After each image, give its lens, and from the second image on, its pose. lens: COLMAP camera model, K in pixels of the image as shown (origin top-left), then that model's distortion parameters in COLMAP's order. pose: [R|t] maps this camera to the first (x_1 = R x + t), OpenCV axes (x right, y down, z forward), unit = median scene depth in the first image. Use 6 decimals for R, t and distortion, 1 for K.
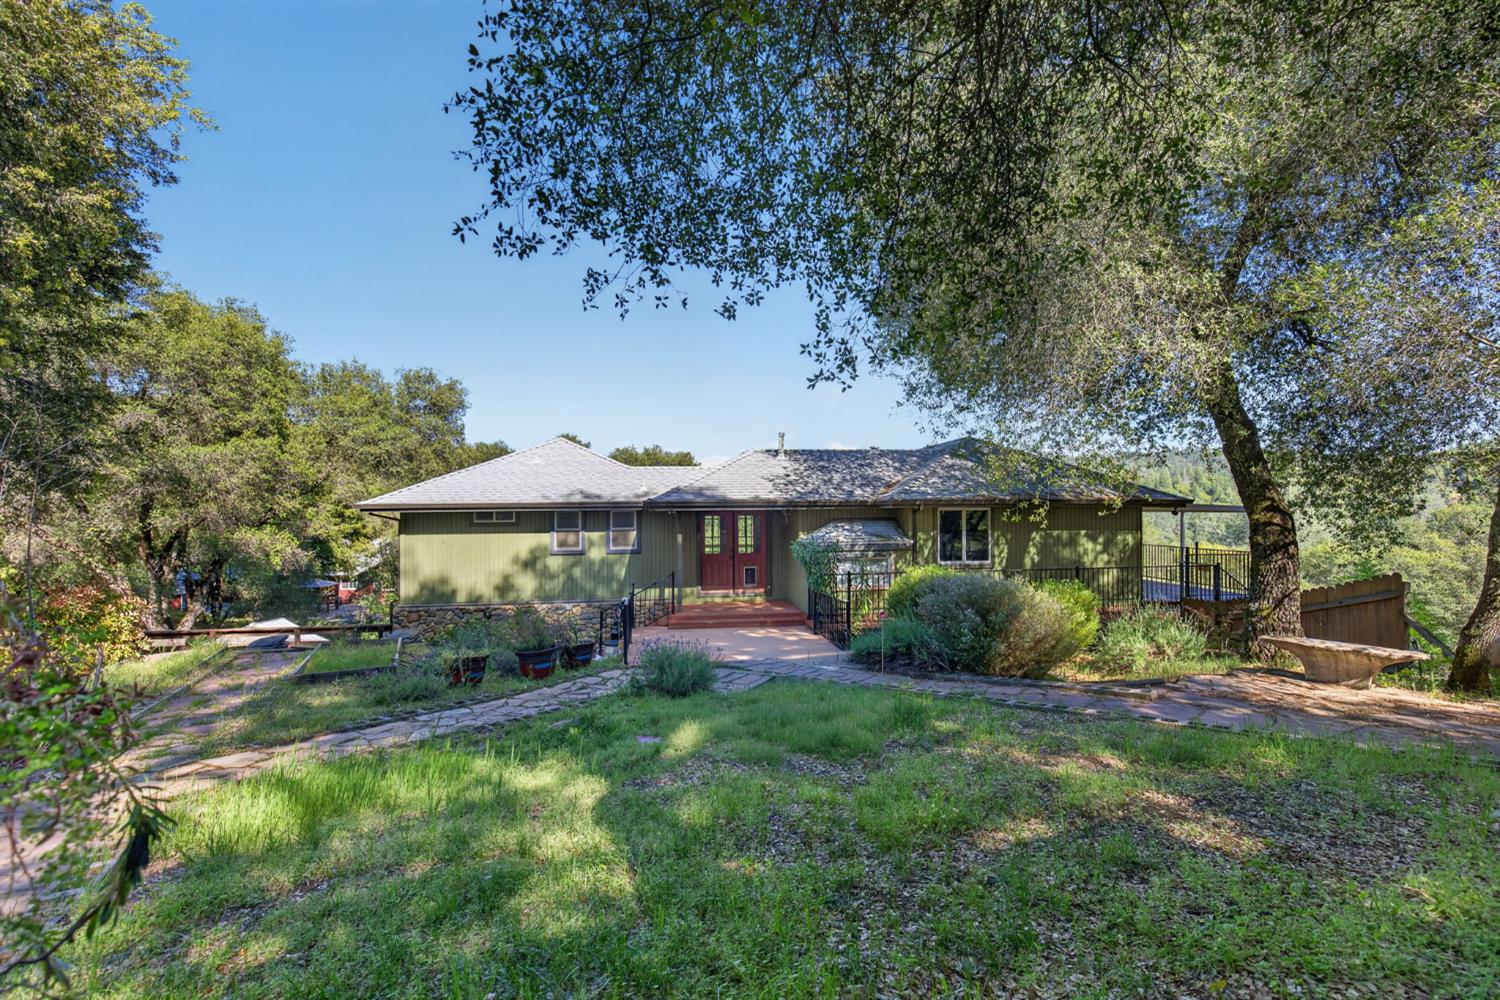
lens RADIAL K [[694.3, 0, 750.0], [0, 694.3, 500.0], [0, 0, 1]] dist [-0.002035, -0.000210]
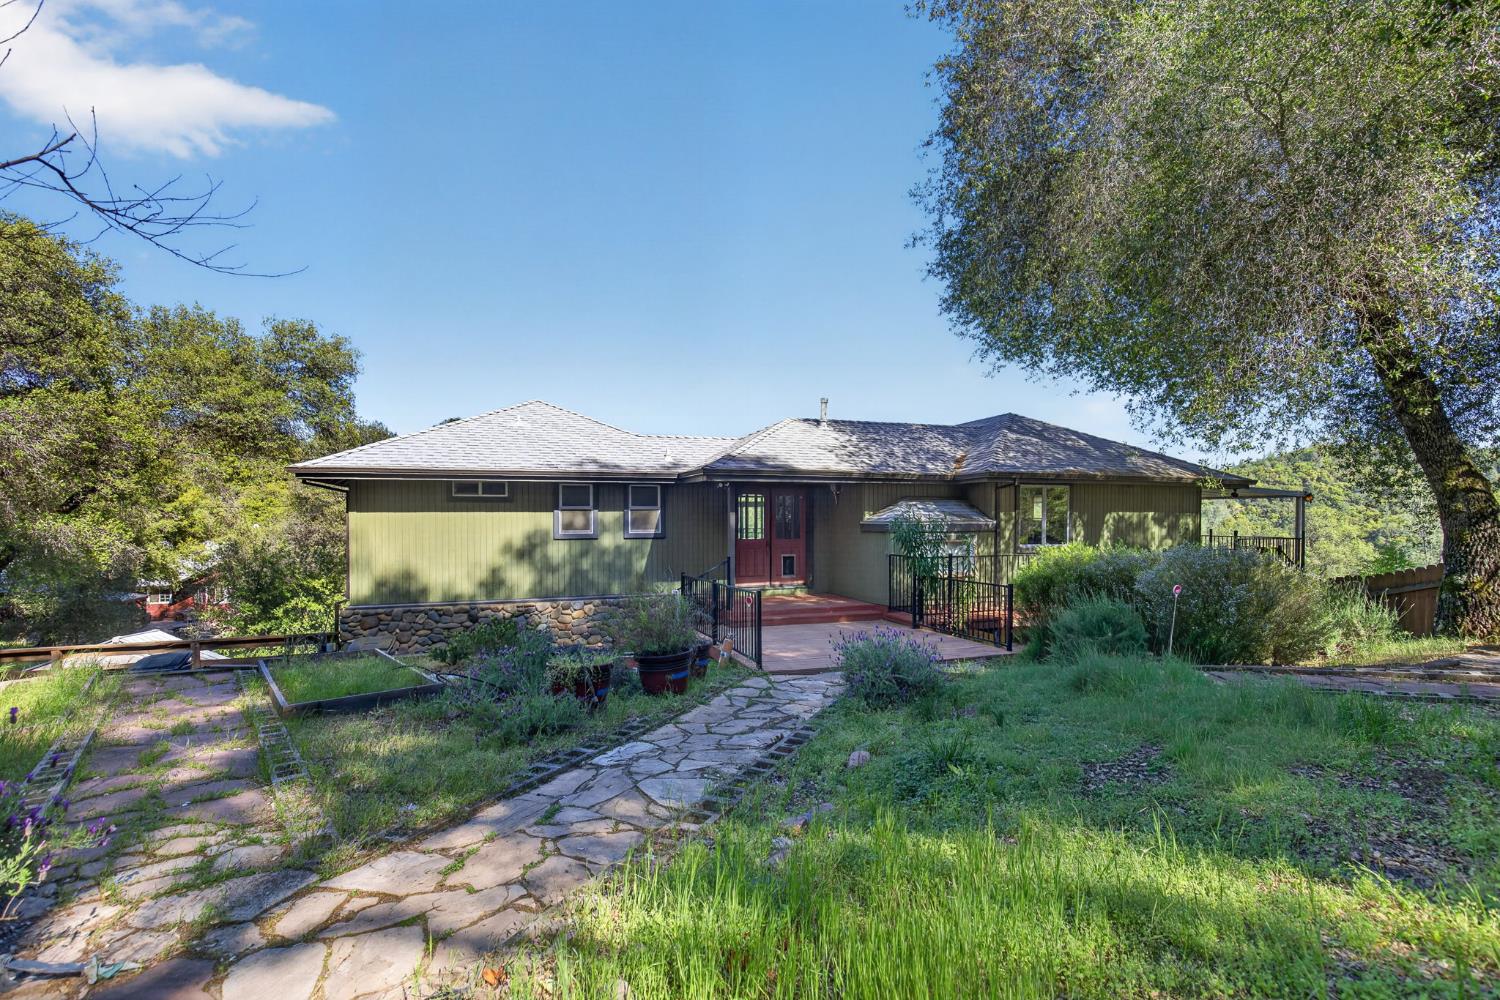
lens RADIAL K [[700.6, 0, 752.6], [0, 700.6, 530.7], [0, 0, 1]] dist [-0.000597, -0.000711]
pose [[0.978903, 0.002834, 0.204307, -0.236603], [-0.009175, 0.999505, 0.030093, 0.044225], [-0.204121, -0.031332, 0.978444, 0.184695]]
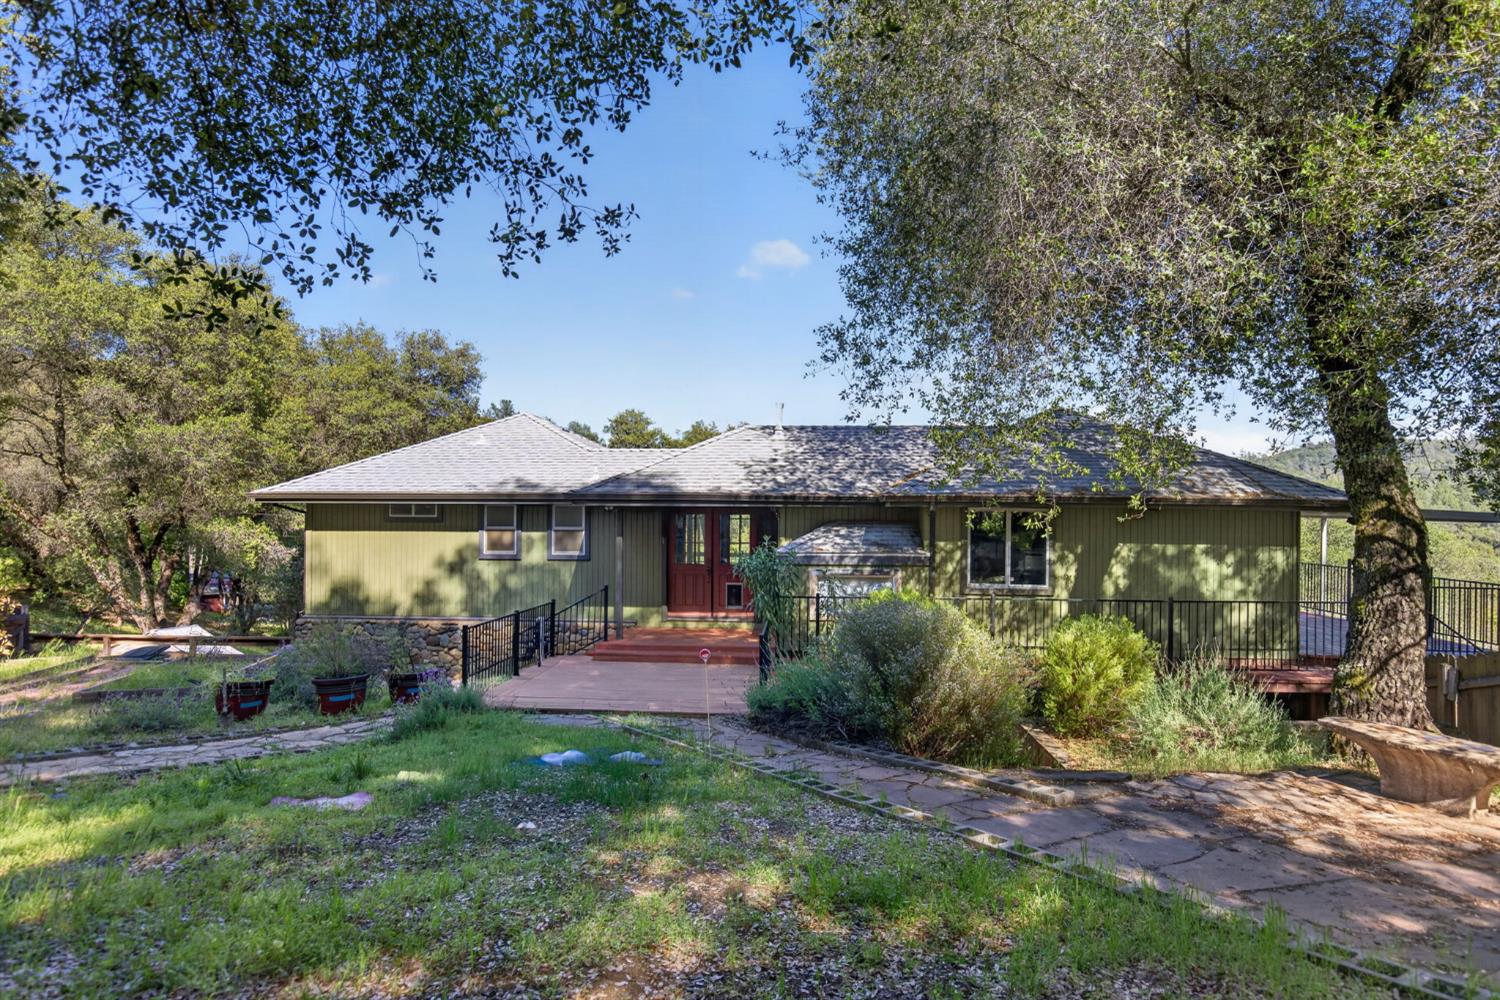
lens RADIAL K [[903.6, 0, 750.0], [0, 903.6, 500.0], [0, 0, 1]] dist [-0.004589, -0.000407]
pose [[0.978453, 0.012537, -0.206091, 0.232730], [-0.011362, 0.999912, 0.006885, 0.000566], [0.206159, -0.004395, 0.978509, 0.059237]]
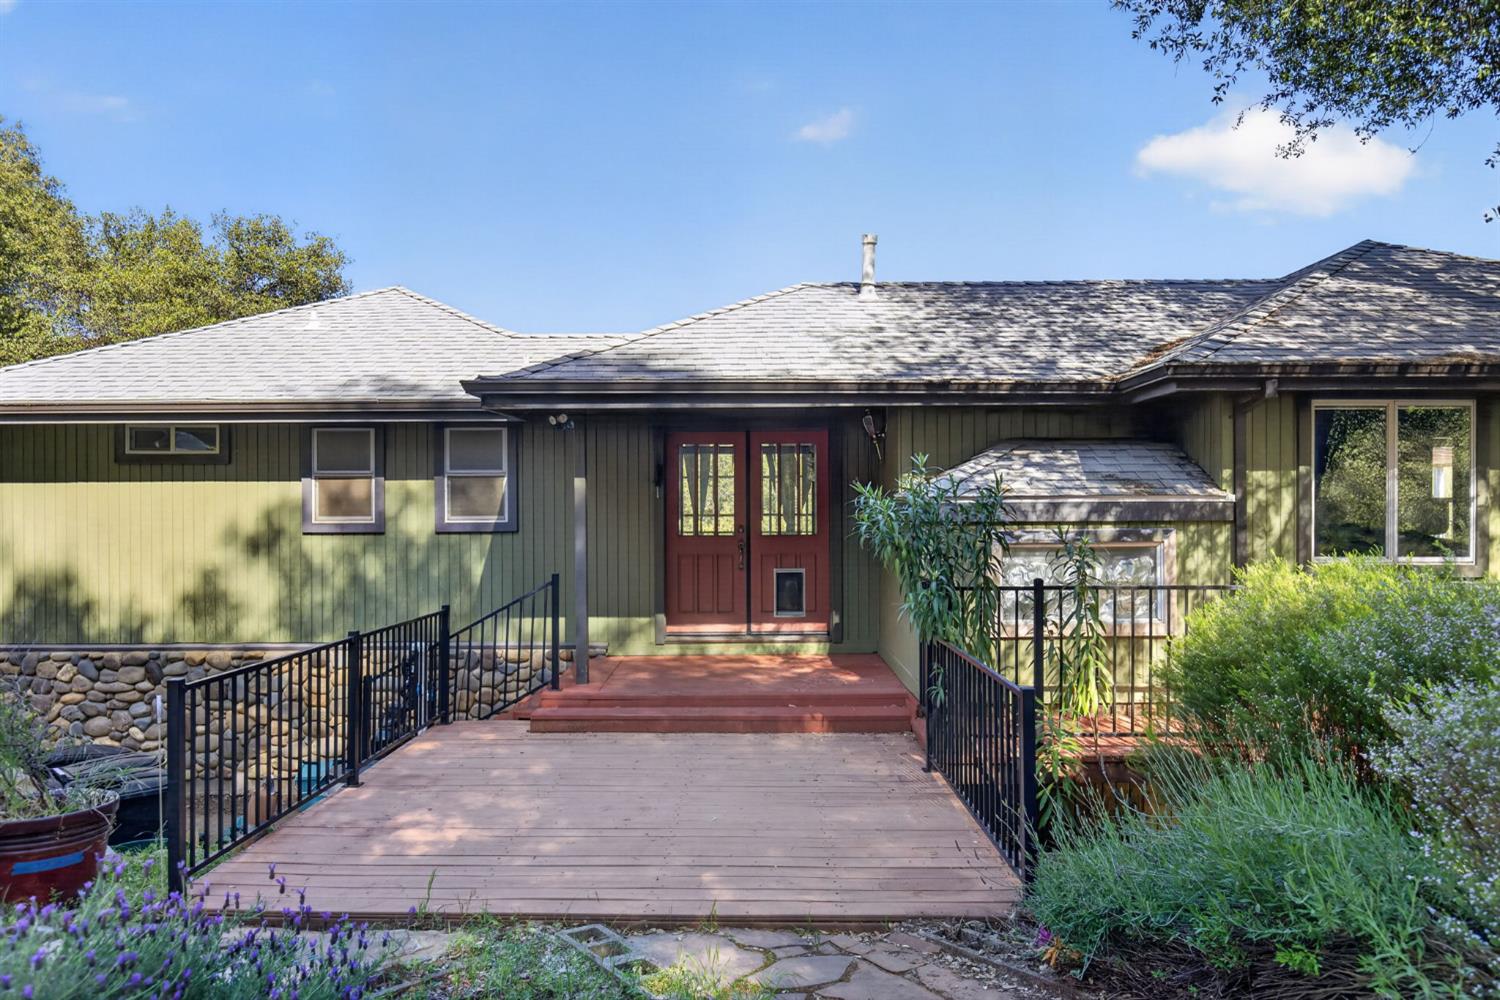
lens RADIAL K [[1019.6, 0, 750.0], [0, 1019.6, 500.0], [0, 0, 1]] dist [0.007536, 0.000135]
pose [[0.989674, 0.002983, -0.143309, 0.066954], [-0.001212, 0.999922, 0.012443, 0.052929], [0.143335, -0.012141, 0.989600, 0.445668]]
